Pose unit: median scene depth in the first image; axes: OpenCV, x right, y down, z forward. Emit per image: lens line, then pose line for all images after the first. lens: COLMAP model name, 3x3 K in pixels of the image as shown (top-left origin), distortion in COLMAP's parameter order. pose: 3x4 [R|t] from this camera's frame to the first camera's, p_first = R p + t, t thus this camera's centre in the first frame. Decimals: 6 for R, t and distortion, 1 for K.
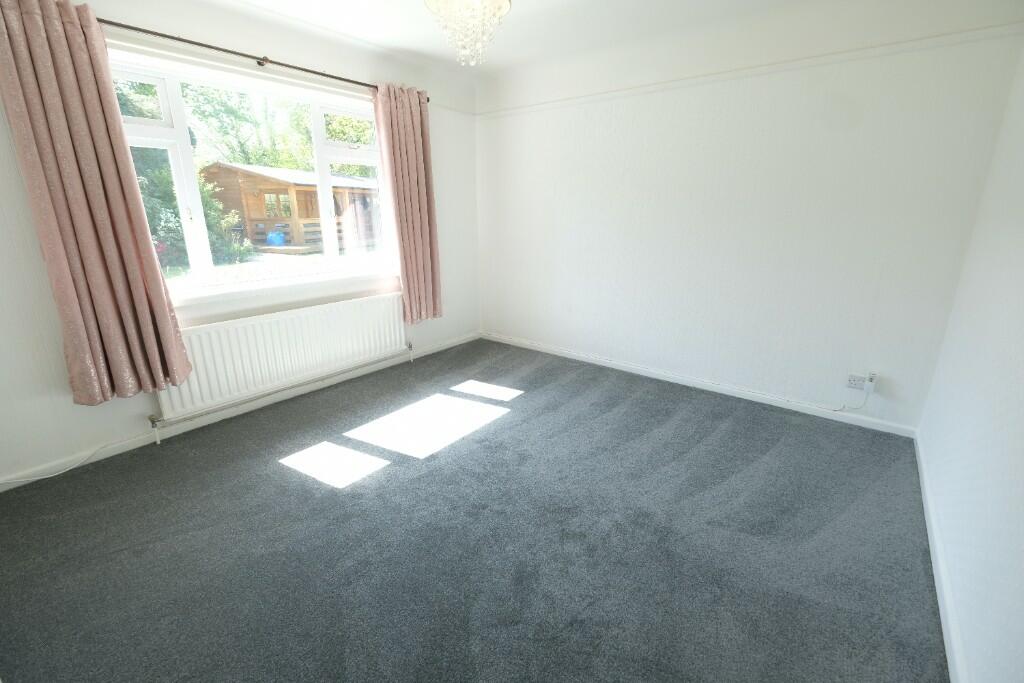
lens RADIAL K [[441.0, 0, 522.6], [0, 441.0, 332.1], [0, 0, 1]] dist [-0.000258, -0.000014]
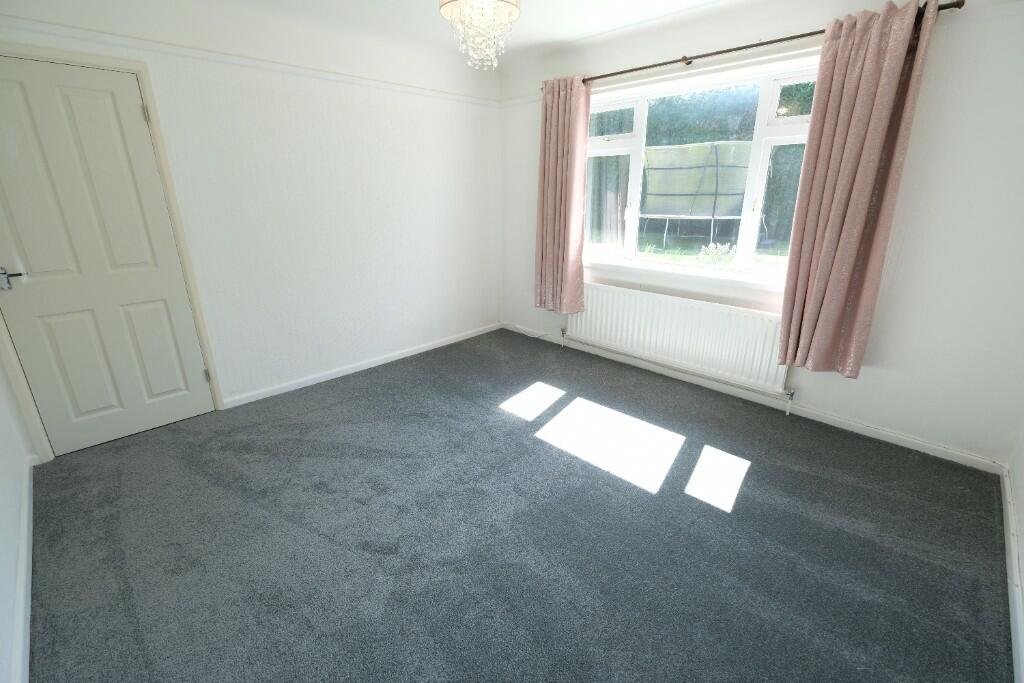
lens RADIAL K [[441.0, 0, 522.6], [0, 441.0, 332.1], [0, 0, 1]] dist [-0.000258, -0.000014]
pose [[-0.093676, 0.296055, -0.950566, 0.548248], [-0.280816, 0.908142, 0.310516, -0.200382], [0.955179, 0.296023, -0.001934, 0.687526]]
